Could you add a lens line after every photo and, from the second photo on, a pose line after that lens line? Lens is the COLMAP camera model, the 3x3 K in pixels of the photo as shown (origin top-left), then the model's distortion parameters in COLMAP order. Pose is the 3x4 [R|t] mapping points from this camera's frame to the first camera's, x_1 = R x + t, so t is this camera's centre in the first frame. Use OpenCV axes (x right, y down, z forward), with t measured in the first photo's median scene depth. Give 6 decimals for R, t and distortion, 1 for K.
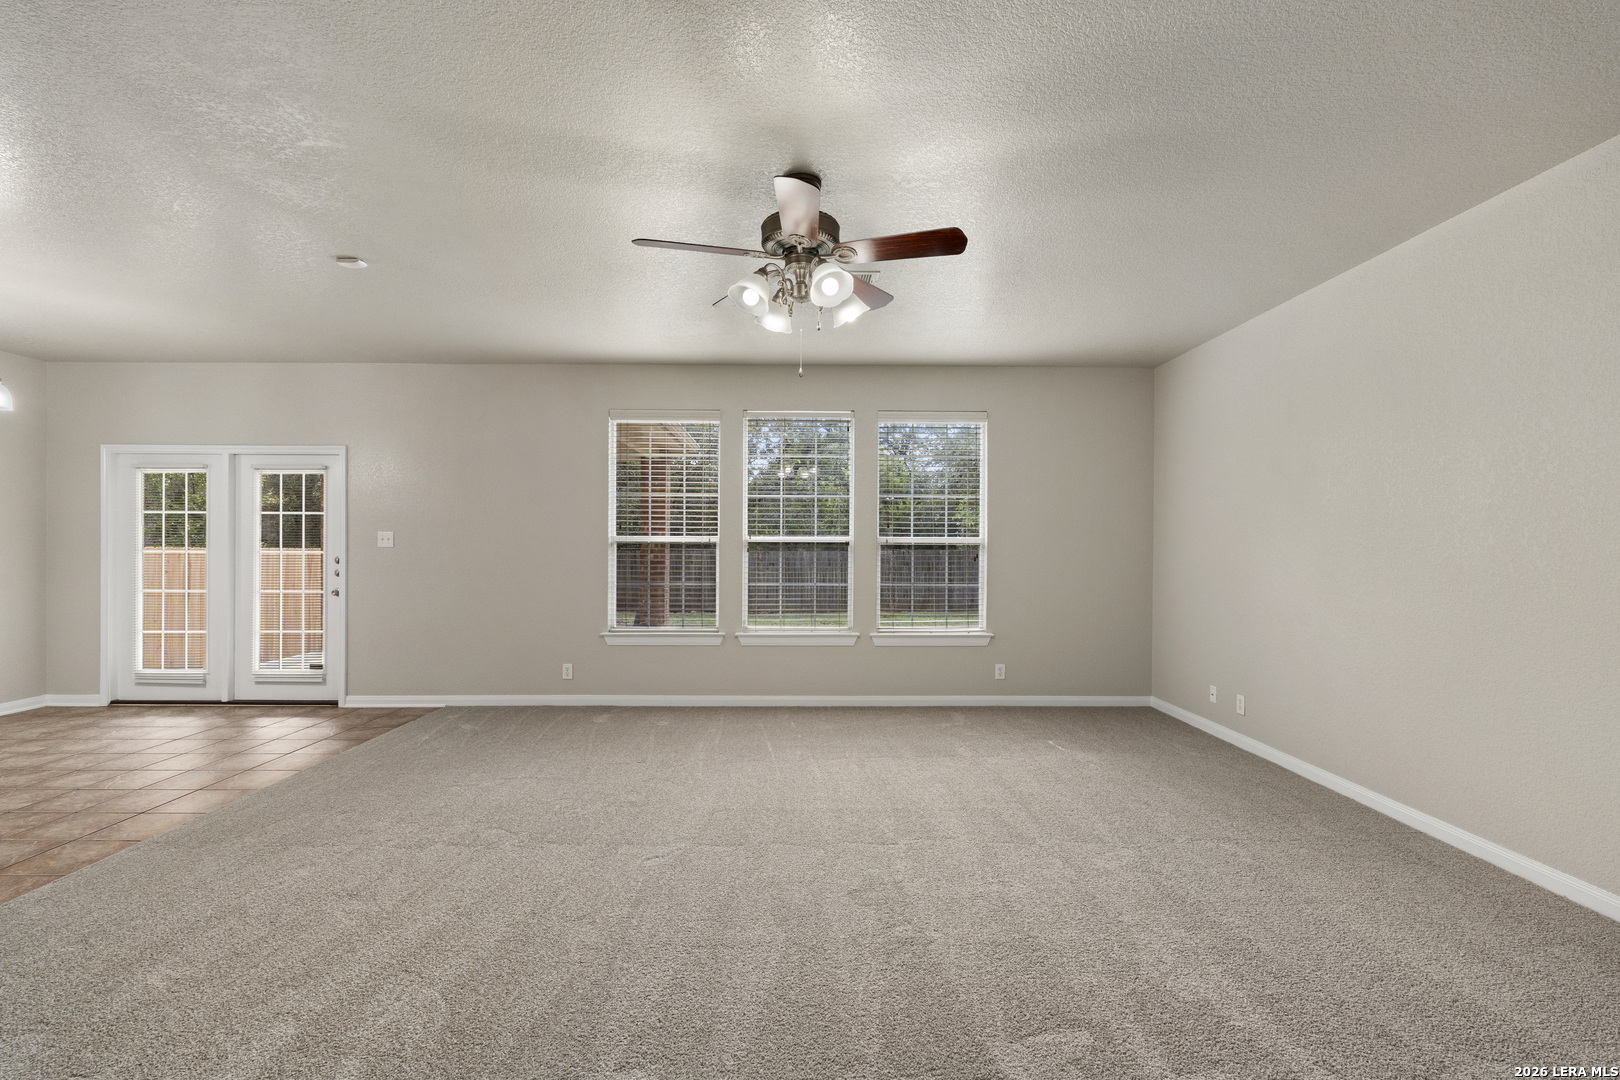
lens RADIAL K [[710.9, 0, 805.4], [0, 710.9, 544.9], [0, 0, 1]] dist [-0.002968, 0.000192]
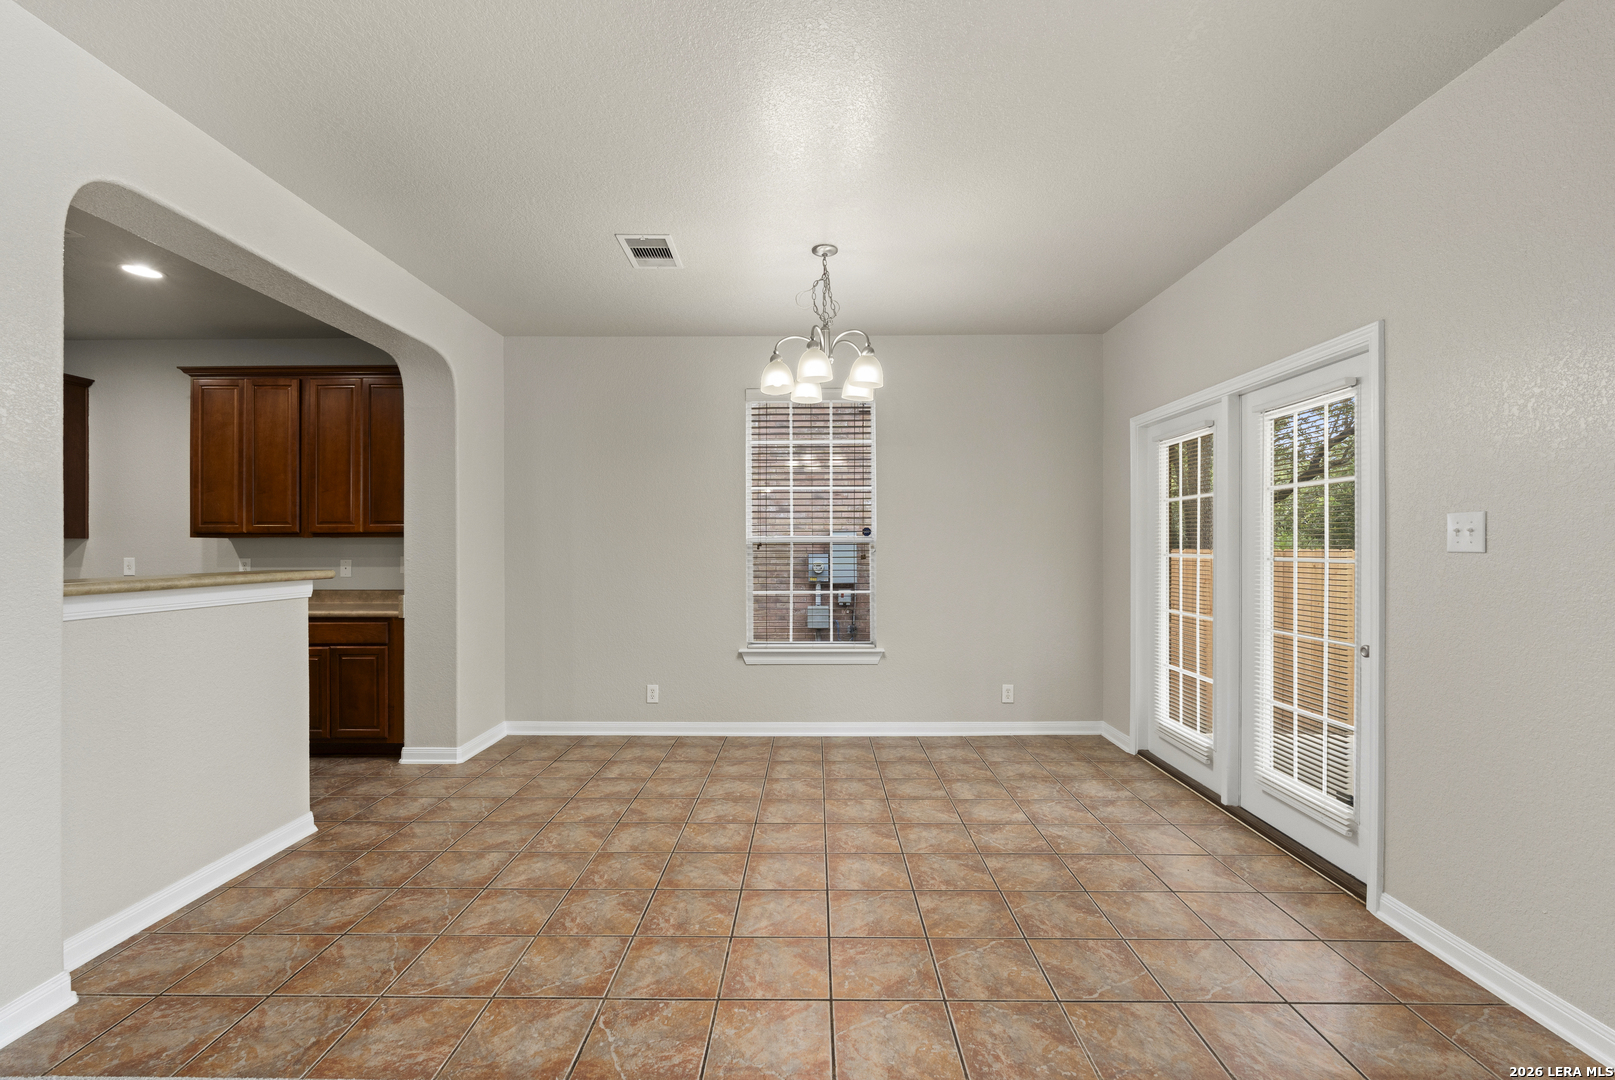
lens RADIAL K [[708.7, 0, 802.9], [0, 708.7, 544.9], [0, 0, 1]] dist [-0.002968, 0.000192]
pose [[-0.016195, -0.003566, -0.999862, -0.204113], [0.005850, 0.999976, -0.003661, -0.001353], [0.999852, -0.005909, -0.016174, 0.650894]]
